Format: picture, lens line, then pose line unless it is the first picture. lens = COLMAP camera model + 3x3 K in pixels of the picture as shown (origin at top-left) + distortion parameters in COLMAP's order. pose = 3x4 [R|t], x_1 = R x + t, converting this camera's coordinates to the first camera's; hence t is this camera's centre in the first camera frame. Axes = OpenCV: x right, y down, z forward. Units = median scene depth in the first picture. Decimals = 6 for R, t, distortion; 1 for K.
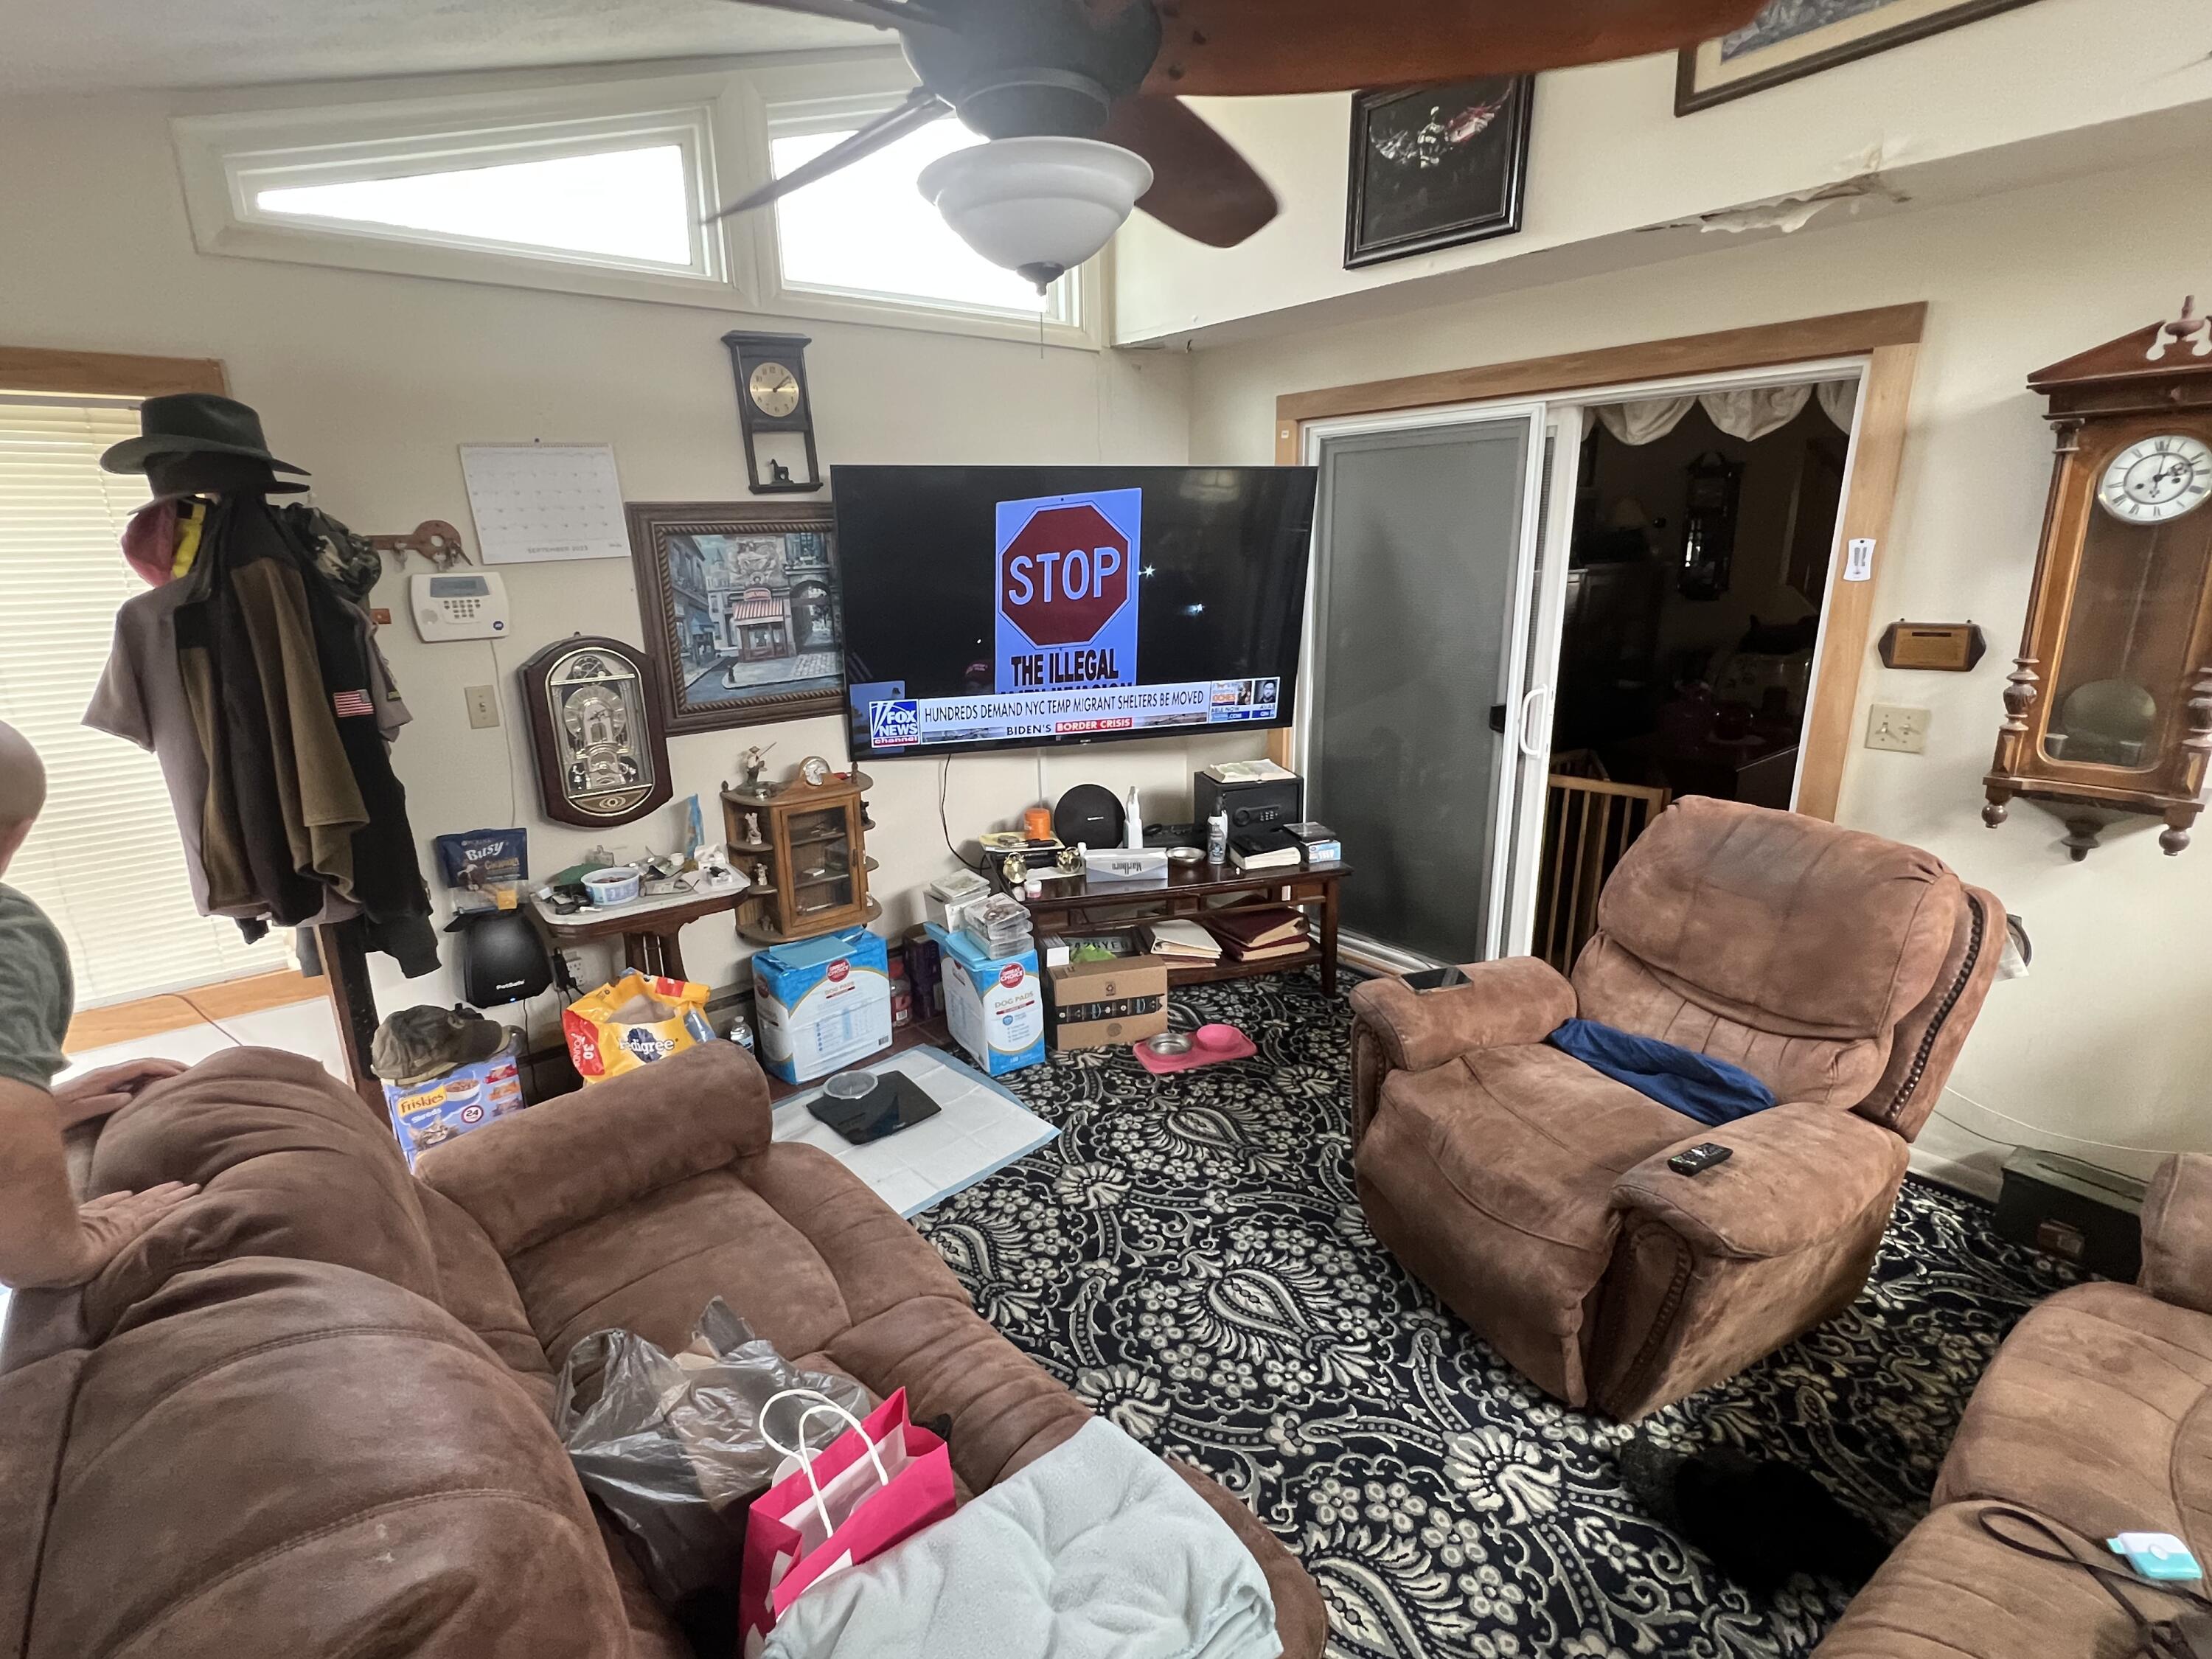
lens RADIAL K [[1056.6, 0, 1107.0], [0, 1056.6, 831.8], [0, 0, 1]] dist [-0.005736, 0.000227]
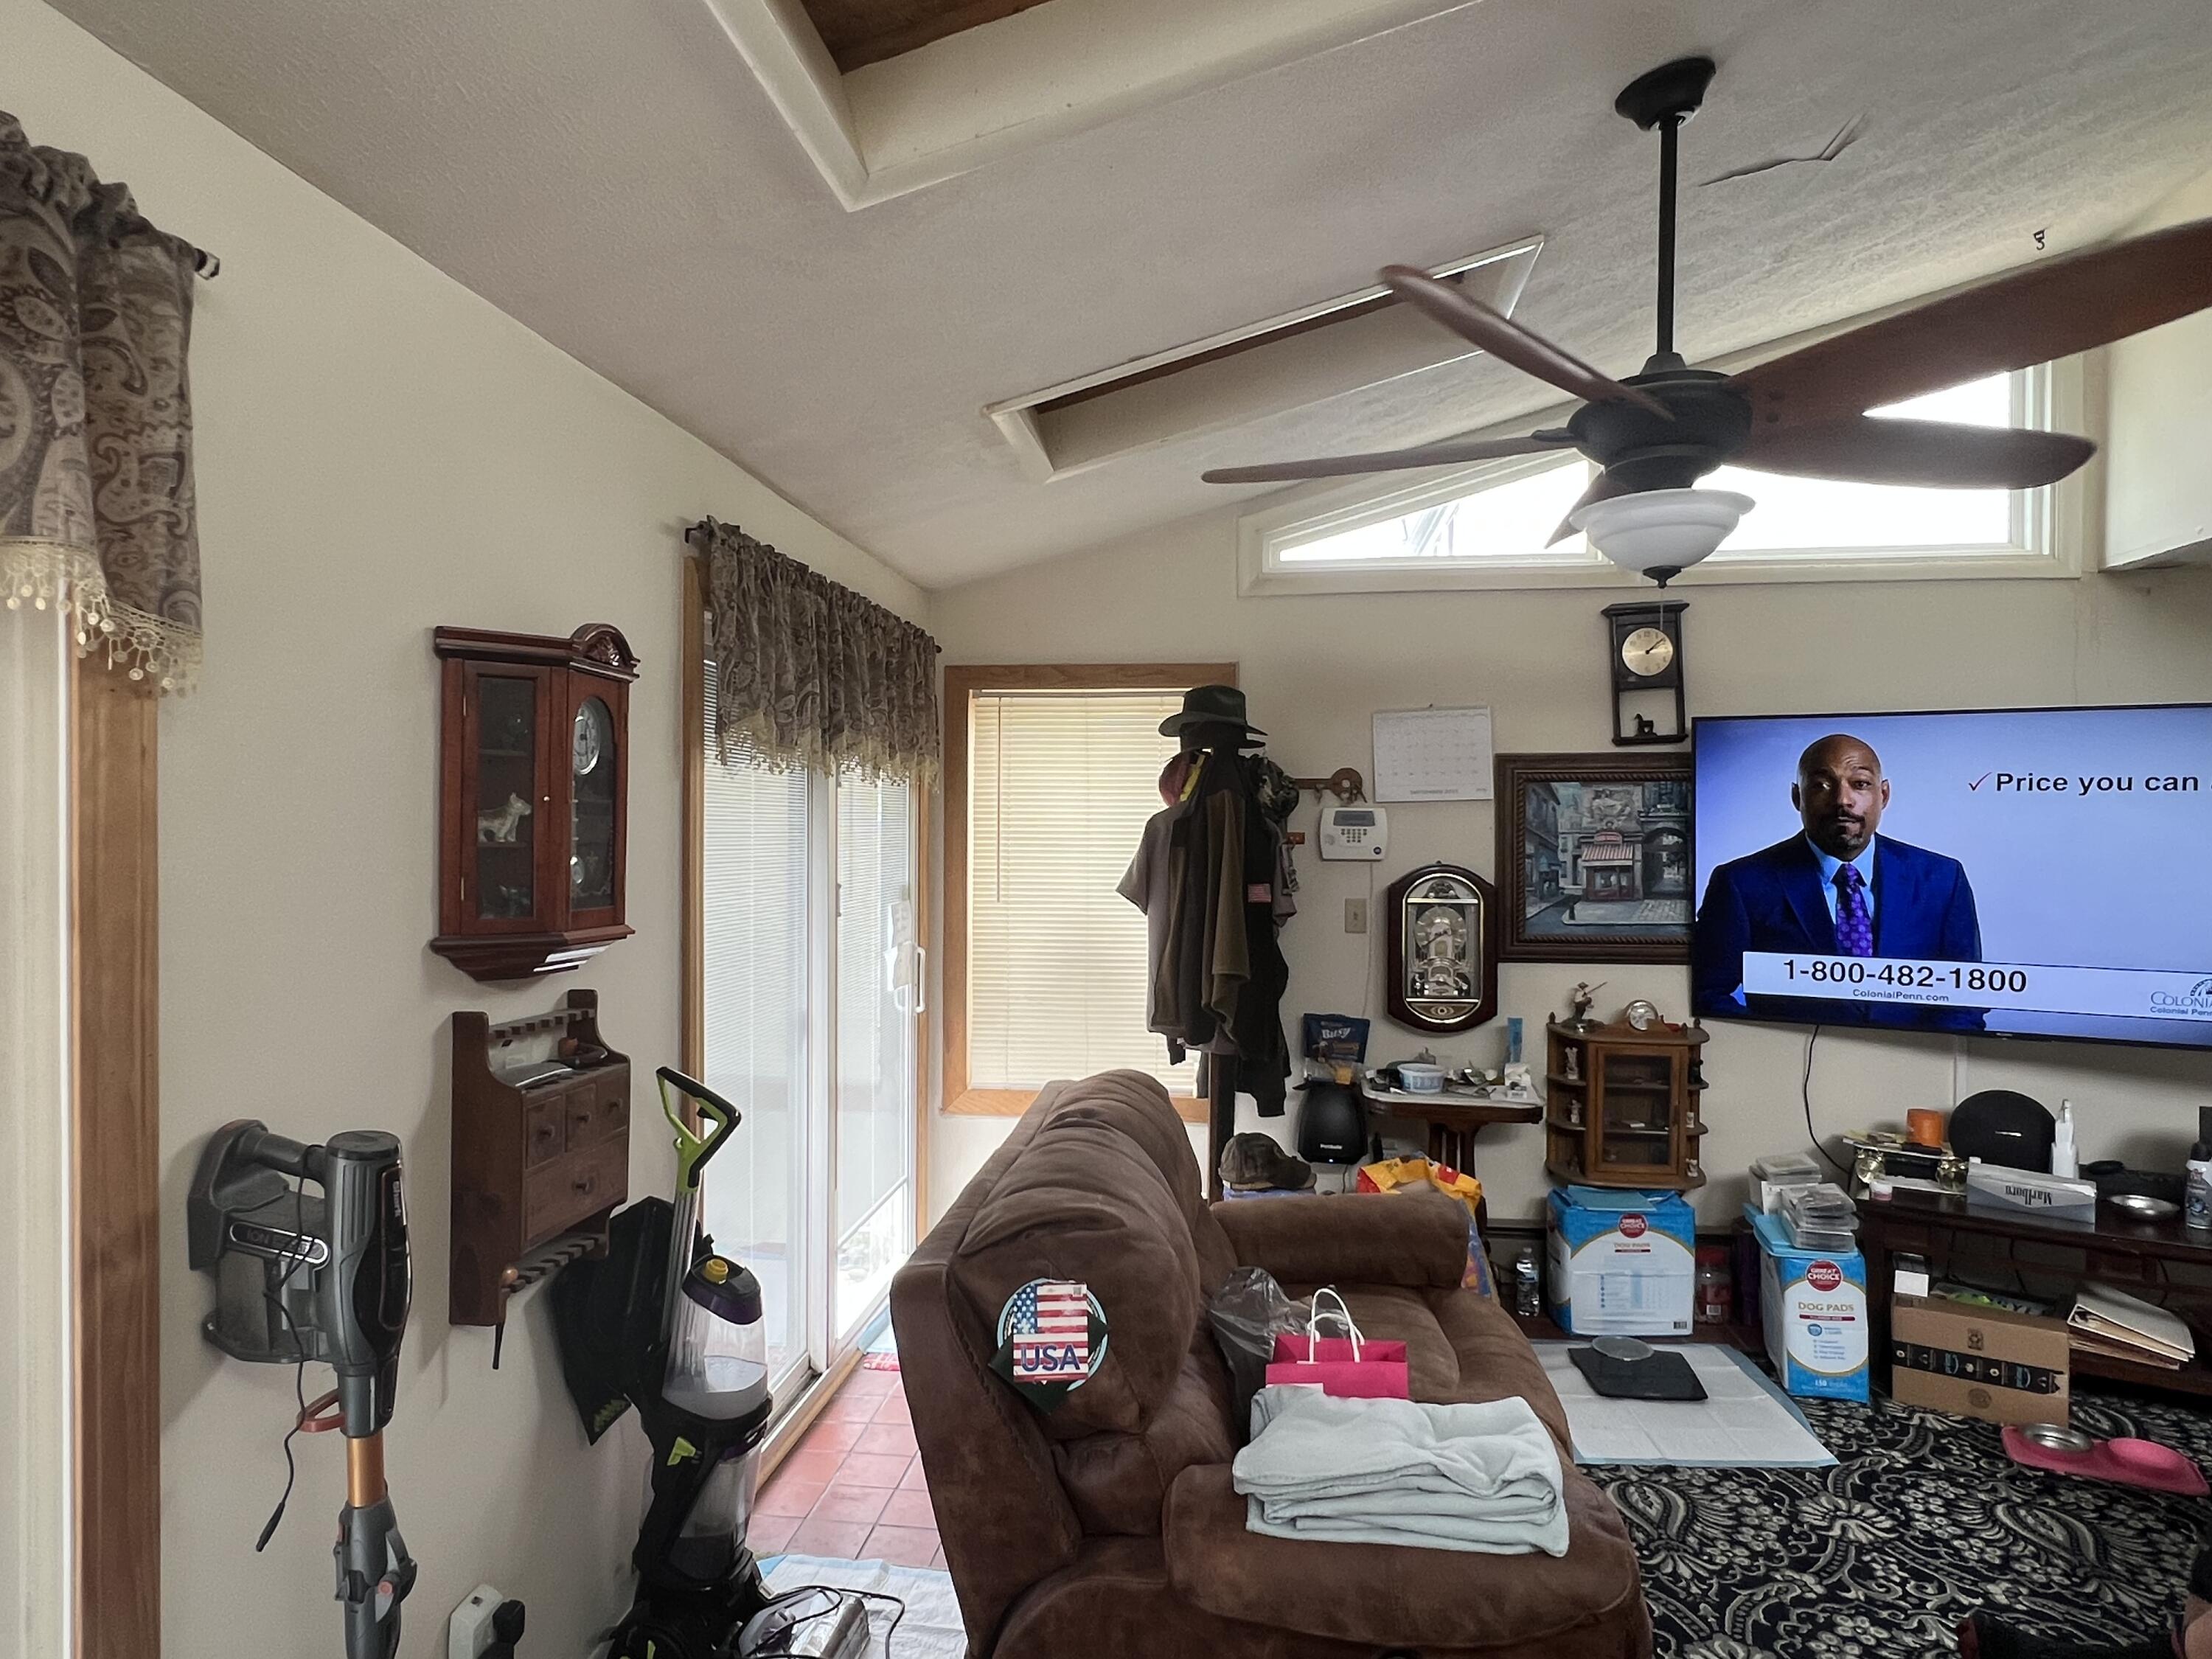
lens RADIAL K [[1340.5, 0, 1093.0], [0, 1340.5, 835.9], [0, 0, 1]] dist [-0.002168, 0.000919]
pose [[0.681499, 0.030125, -0.731198, 0.315513], [-0.214606, 0.963452, -0.160326, 0.102160], [0.699645, 0.266182, 0.663057, -0.251709]]
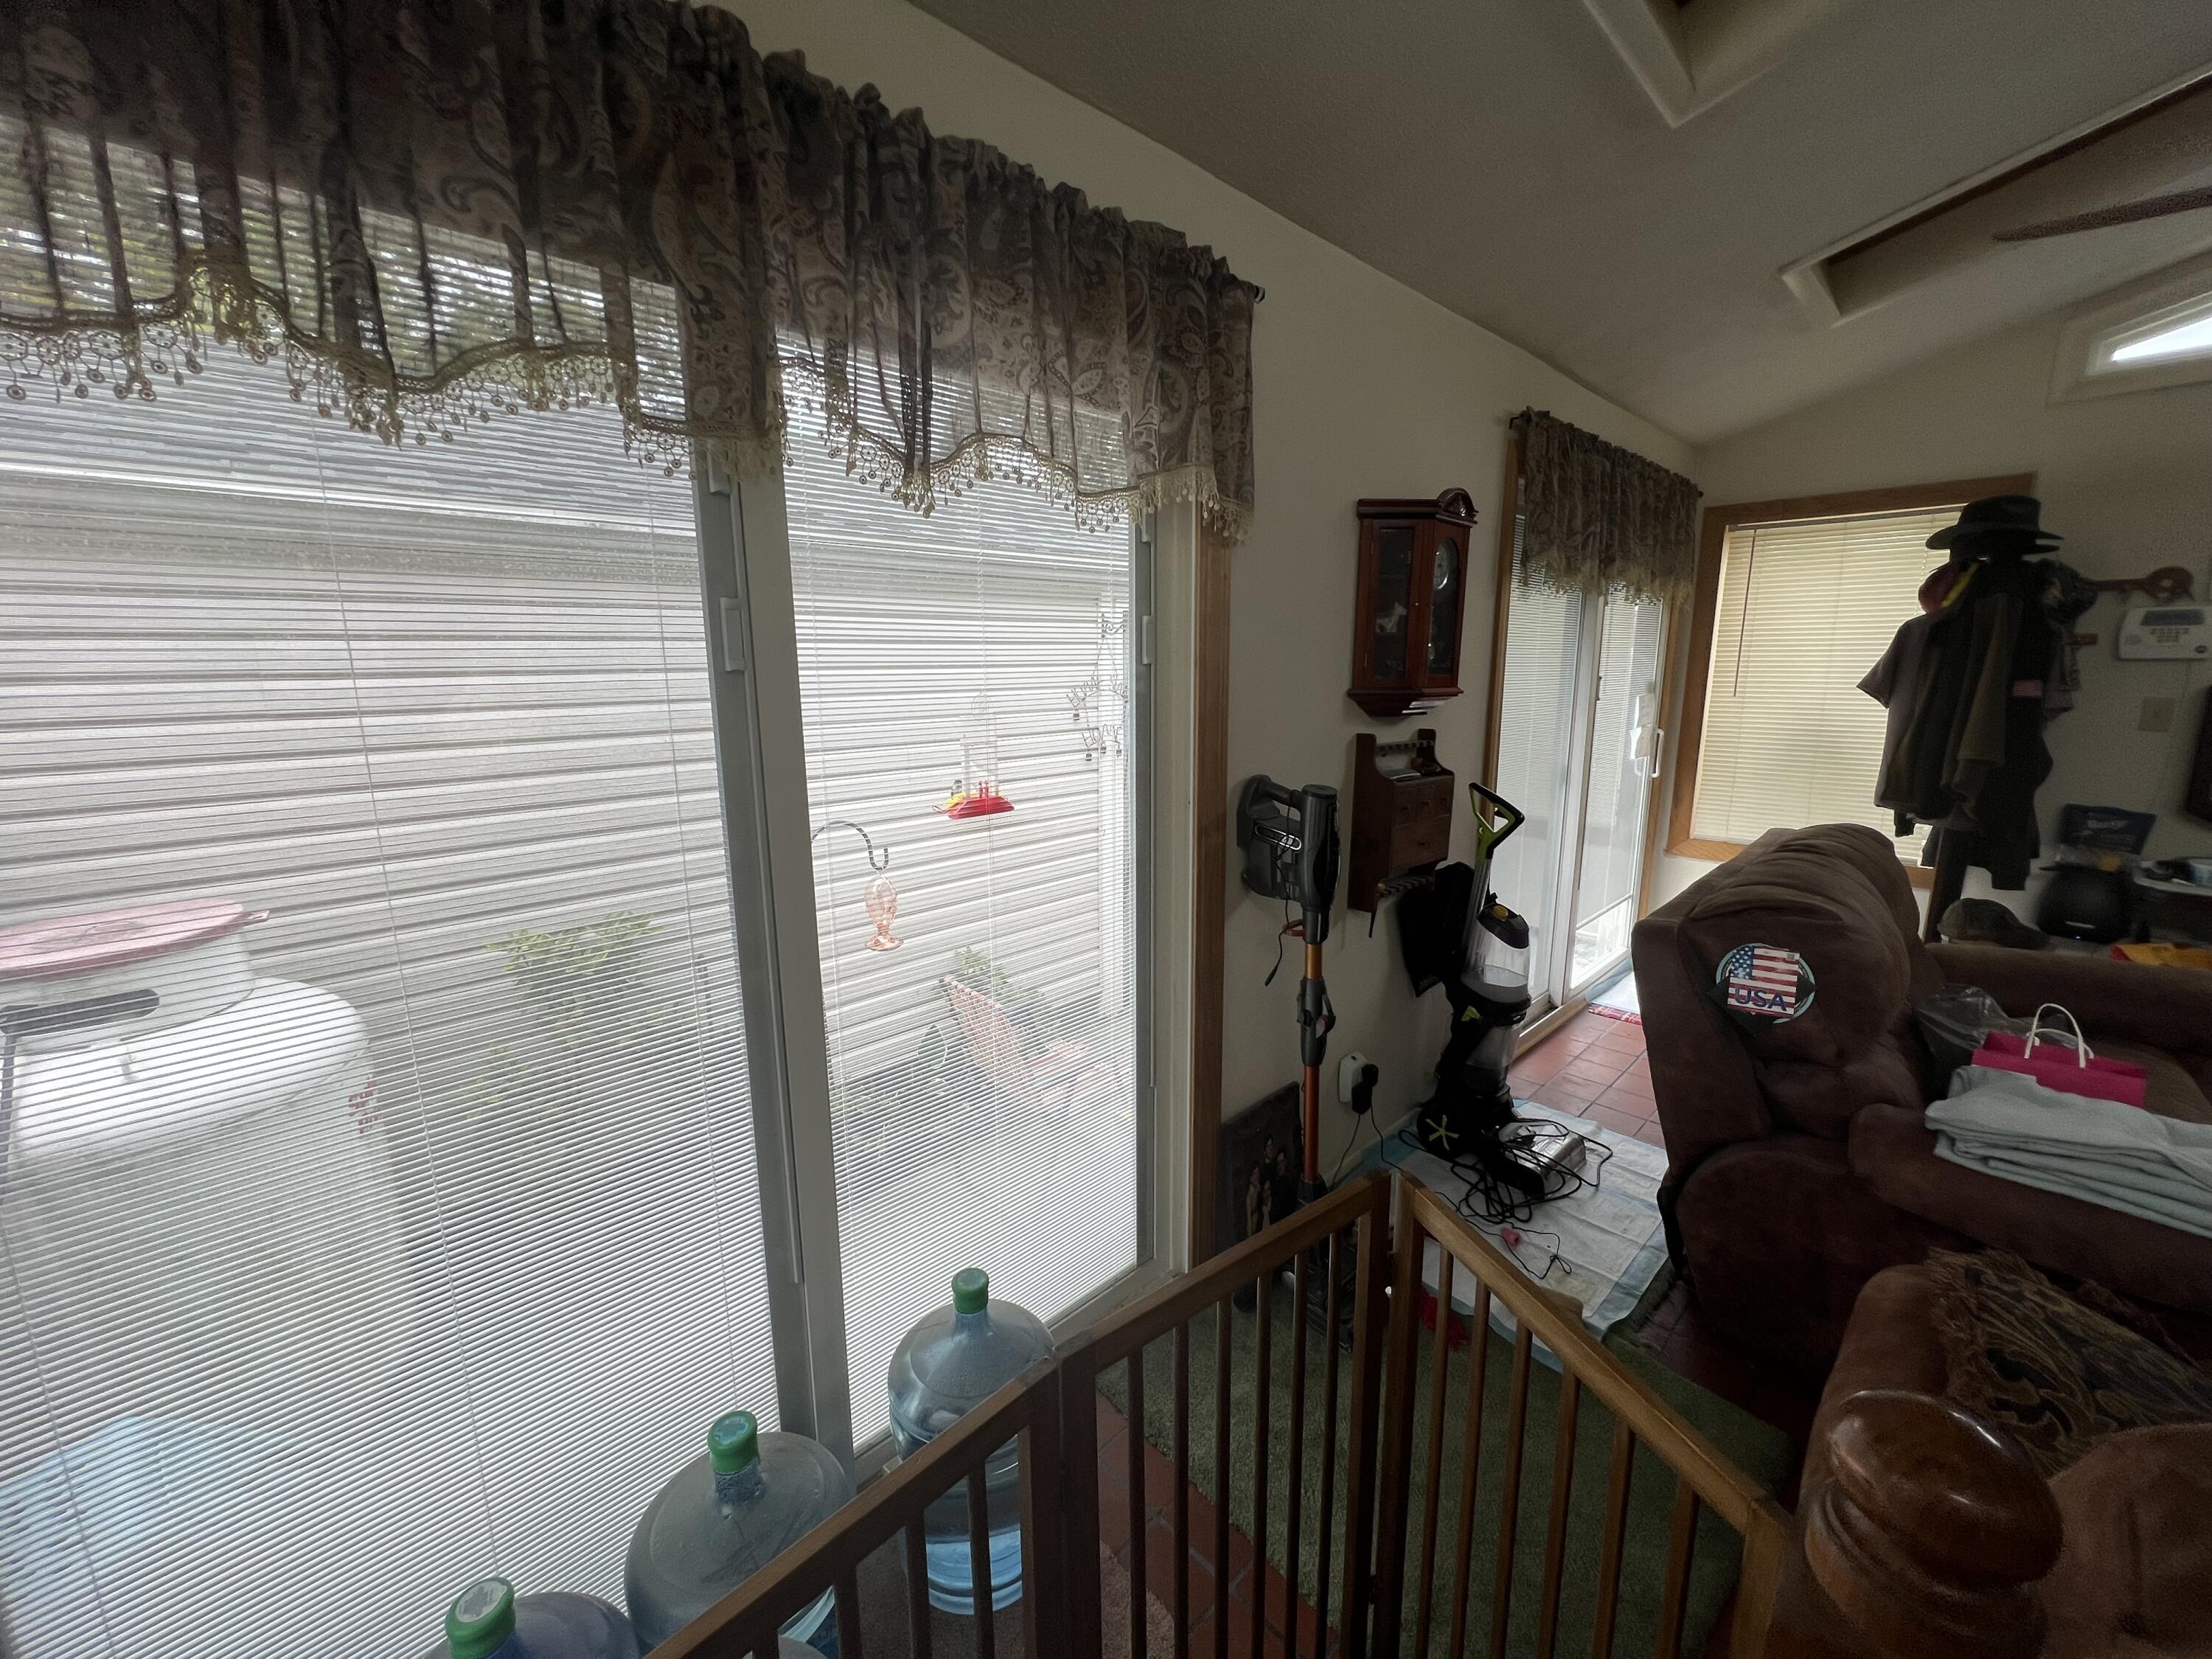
lens RADIAL K [[891.6, 0, 1097.3], [0, 891.6, 828.1], [0, 0, 1]] dist [-0.002575, 0.000569]
pose [[0.072902, 0.201593, -0.976753, 0.361828], [-0.261901, 0.948857, 0.176288, 0.147644], [0.962337, 0.242961, 0.121971, -0.296601]]
